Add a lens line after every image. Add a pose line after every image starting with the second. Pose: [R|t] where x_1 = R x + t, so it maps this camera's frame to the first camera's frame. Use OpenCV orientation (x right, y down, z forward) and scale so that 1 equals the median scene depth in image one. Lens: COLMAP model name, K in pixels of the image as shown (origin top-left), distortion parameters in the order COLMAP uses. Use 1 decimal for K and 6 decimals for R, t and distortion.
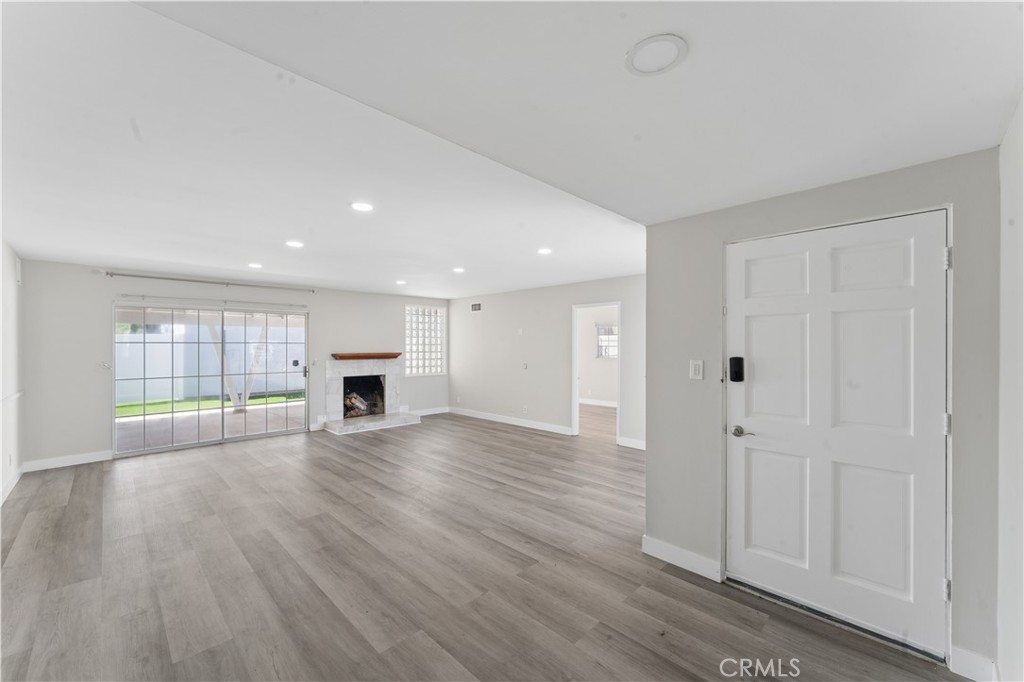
lens RADIAL K [[407.4, 0, 516.6], [0, 407.4, 344.0], [0, 0, 1]] dist [0.000978, -0.000334]
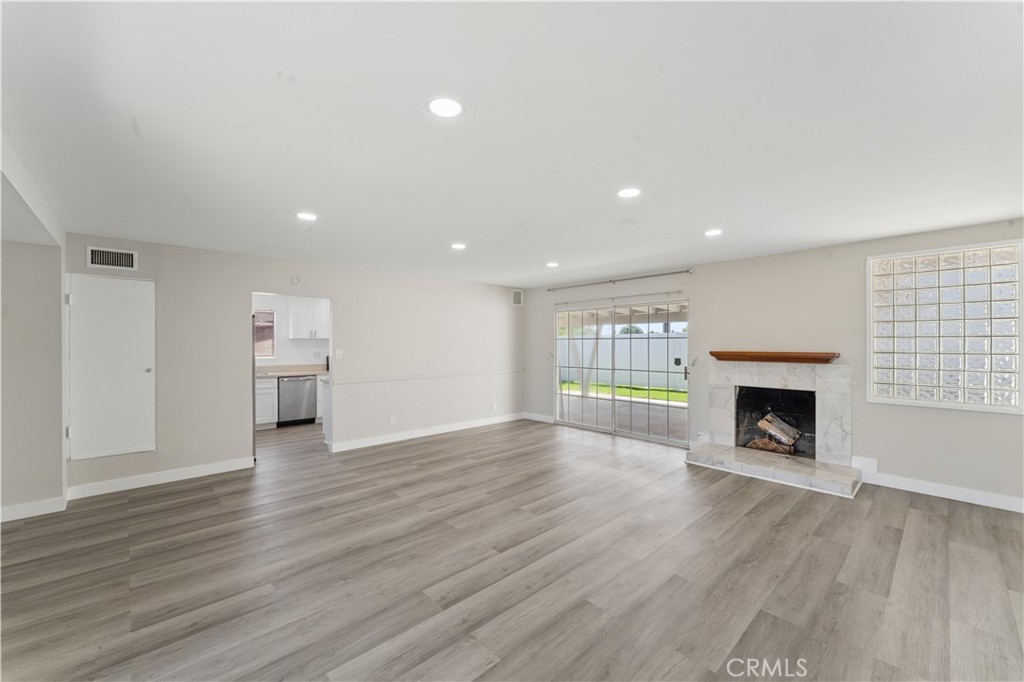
lens RADIAL K [[407.4, 0, 505.3], [0, 407.4, 347.9], [0, 0, 1]] dist [0.000978, -0.000334]
pose [[-0.057244, 0.012720, -0.998279, 0.427098], [0.009097, 0.999884, 0.012219, 0.007234], [0.998319, -0.008382, -0.057353, 0.984419]]
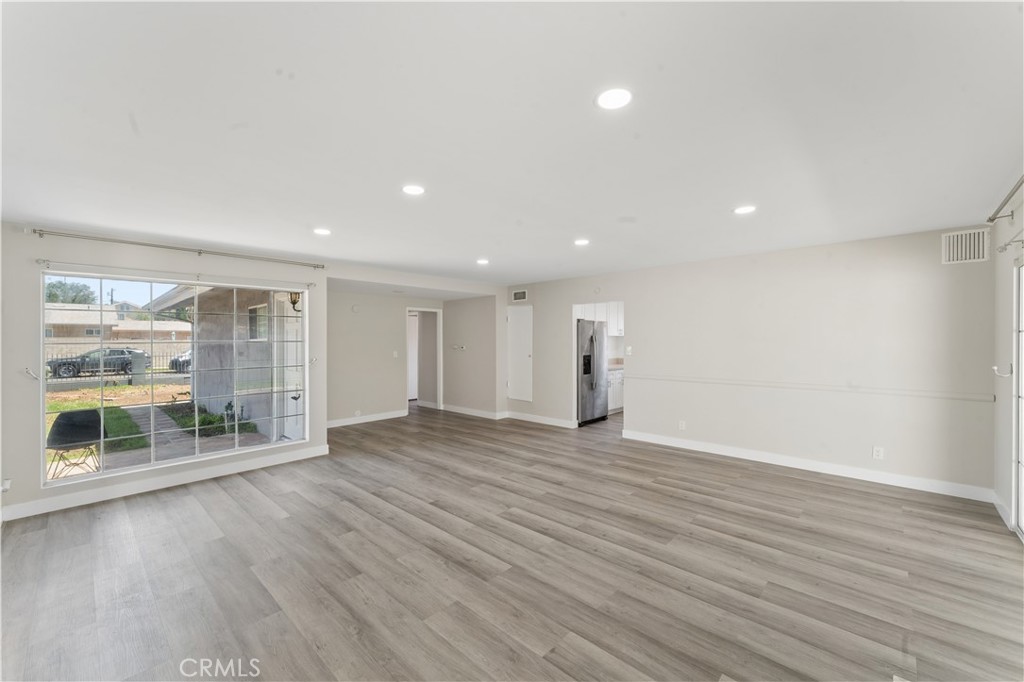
lens RADIAL K [[407.4, 0, 506.0], [0, 407.4, 339.9], [0, 0, 1]] dist [0.000978, -0.000334]
pose [[-0.999957, 0.005167, -0.007717, -0.283761], [0.005235, 0.999947, -0.008847, 0.011720], [0.007671, -0.008887, -0.999931, 1.695557]]
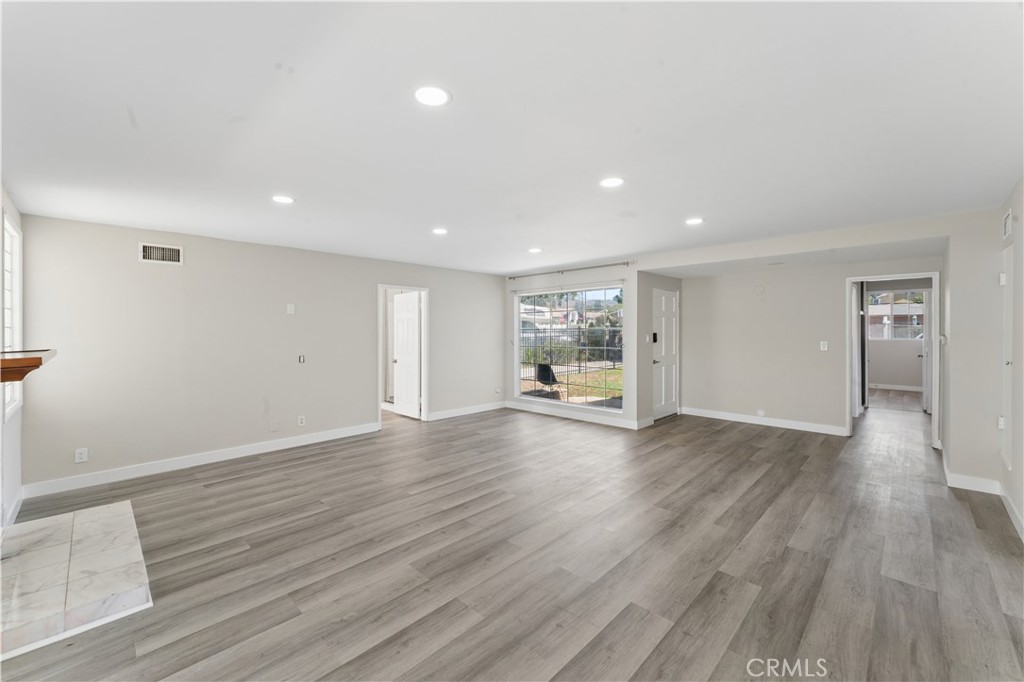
lens RADIAL K [[407.4, 0, 507.5], [0, 407.4, 336.0], [0, 0, 1]] dist [0.000978, -0.000334]
pose [[0.004024, -0.016019, 0.999864, -1.029707], [0.000302, 0.999872, 0.016018, 0.005194], [-0.999992, 0.000238, 0.004028, 0.979143]]
